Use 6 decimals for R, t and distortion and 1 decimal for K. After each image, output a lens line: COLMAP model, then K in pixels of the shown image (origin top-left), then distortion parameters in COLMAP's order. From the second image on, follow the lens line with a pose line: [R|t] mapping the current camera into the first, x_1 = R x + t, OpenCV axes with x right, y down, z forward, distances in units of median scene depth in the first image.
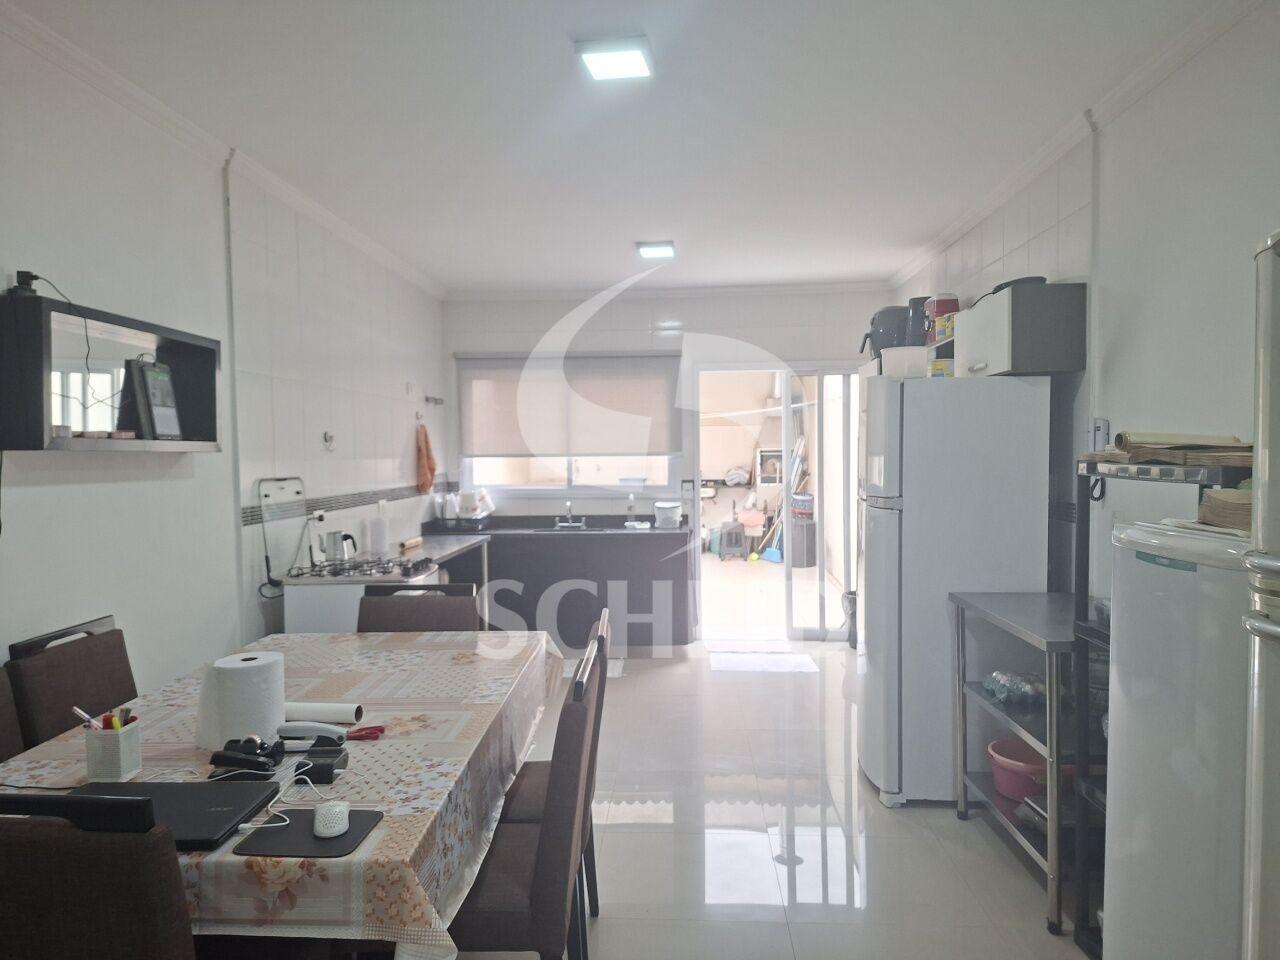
lens RADIAL K [[882.6, 0, 640.0], [0, 882.6, 480.0], [0, 0, 1]] dist [0.001938, 0.000307]
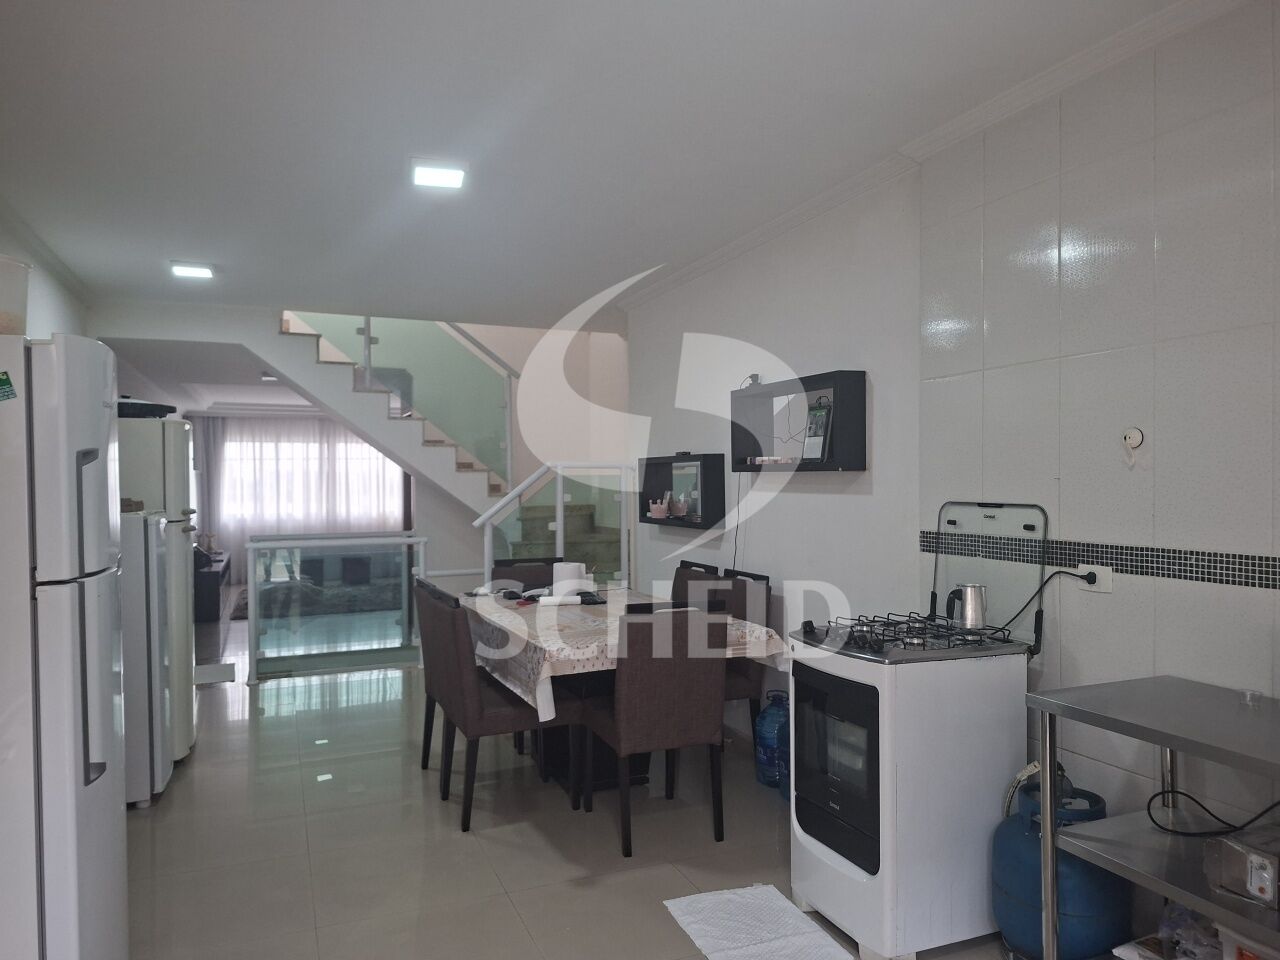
lens RADIAL K [[882.6, 0, 640.0], [0, 882.6, 480.0], [0, 0, 1]] dist [0.001938, 0.000307]
pose [[-0.904900, 0.013215, -0.425419, 0.204536], [-0.000435, 0.999489, 0.031974, -0.052039], [0.425624, 0.029119, -0.904431, 1.773566]]
